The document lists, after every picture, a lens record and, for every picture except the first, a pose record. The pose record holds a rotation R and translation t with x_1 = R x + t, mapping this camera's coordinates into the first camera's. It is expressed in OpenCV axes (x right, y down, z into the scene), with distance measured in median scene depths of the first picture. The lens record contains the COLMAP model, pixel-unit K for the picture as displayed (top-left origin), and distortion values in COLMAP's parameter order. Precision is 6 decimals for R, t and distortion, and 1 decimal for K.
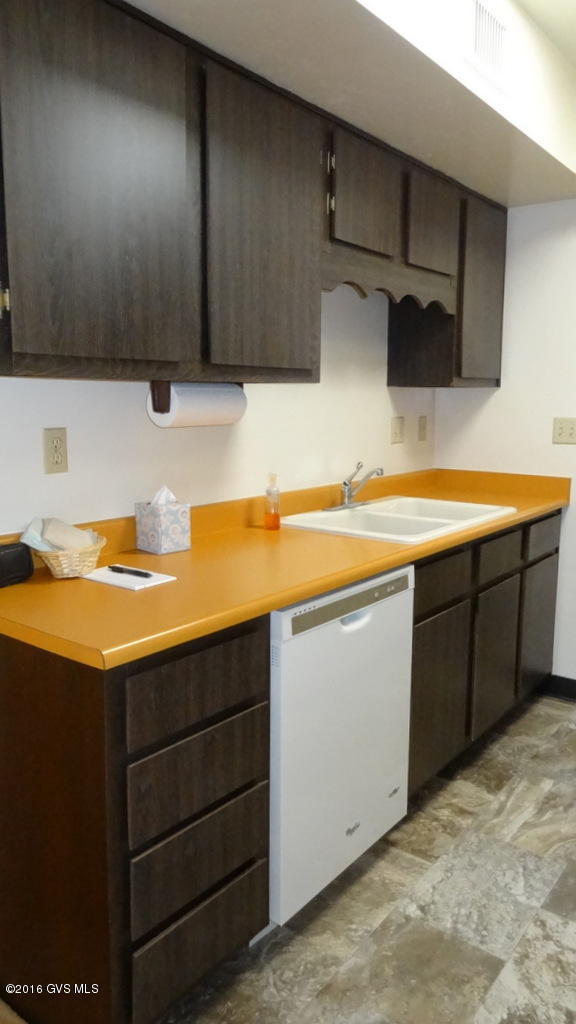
lens RADIAL K [[727.1, 0, 288.8], [0, 727.1, 503.3], [0, 0, 1]] dist [0.000355, -0.000898]
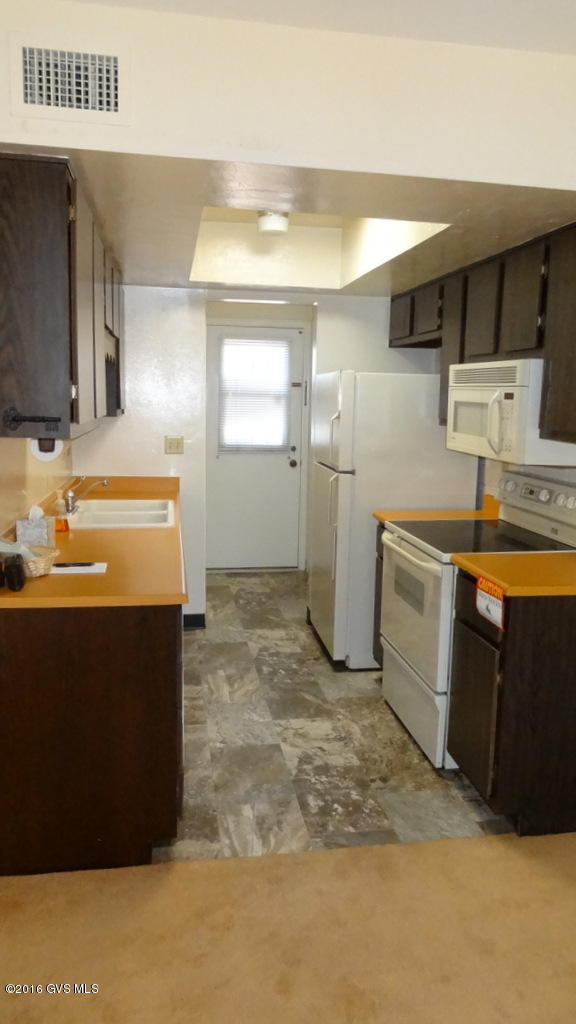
lens RADIAL K [[727.1, 0, 290.0], [0, 727.1, 514.3], [0, 0, 1]] dist [0.000355, -0.000898]
pose [[0.688816, -0.105750, 0.717182, -0.845592], [0.087327, 0.994203, 0.062725, -0.053747], [-0.719657, 0.019424, 0.694058, -0.277520]]
